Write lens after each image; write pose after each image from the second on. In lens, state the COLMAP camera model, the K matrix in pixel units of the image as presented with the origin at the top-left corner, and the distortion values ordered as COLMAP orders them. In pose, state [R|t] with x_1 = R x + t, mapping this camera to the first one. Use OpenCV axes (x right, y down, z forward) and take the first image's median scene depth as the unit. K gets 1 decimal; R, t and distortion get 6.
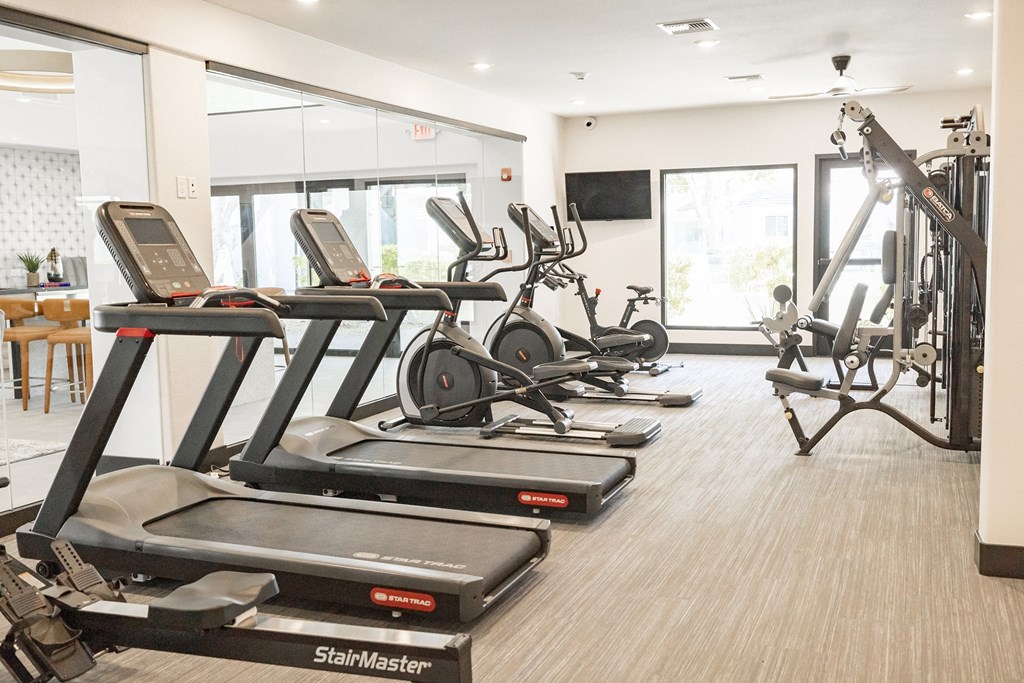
lens RADIAL K [[972.6, 0, 513.0], [0, 972.6, 341.3], [0, 0, 1]] dist [0.003647, 0.000000]
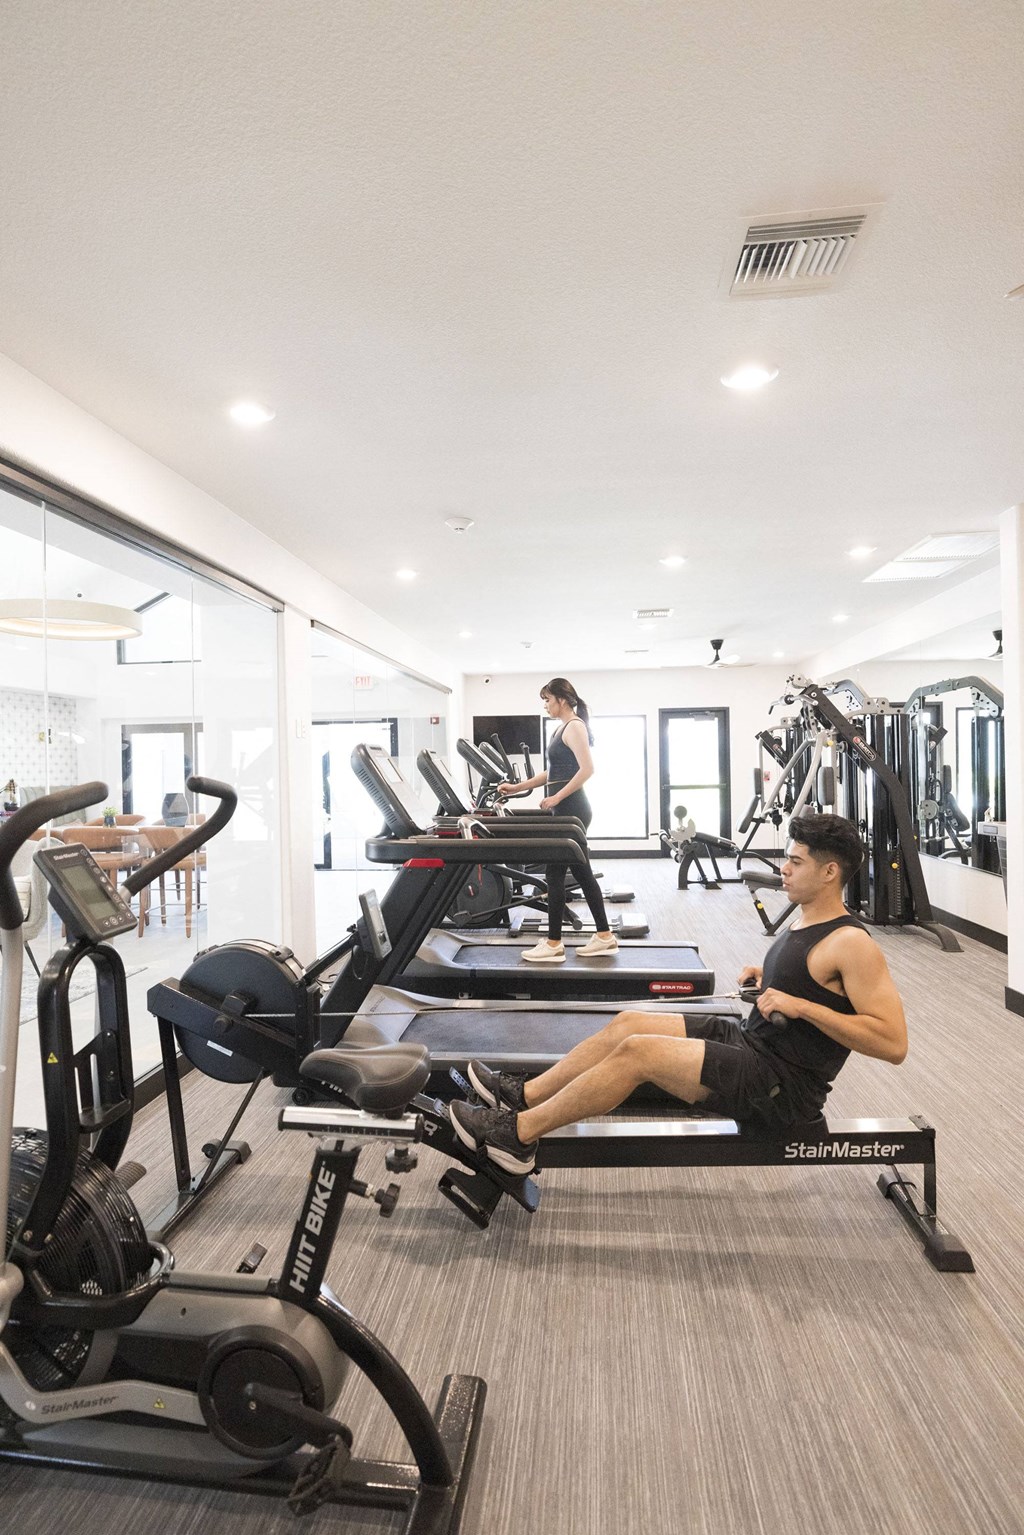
lens RADIAL K [[760.0, 0, 510.1], [0, 760.0, 765.0], [0, 0, 1]] dist [-0.004983, -0.000216]
pose [[0.961032, 0.001295, 0.276433, -0.392139], [0.028539, 0.994181, -0.103876, -0.019484], [-0.274959, 0.107717, 0.955403, 0.108861]]
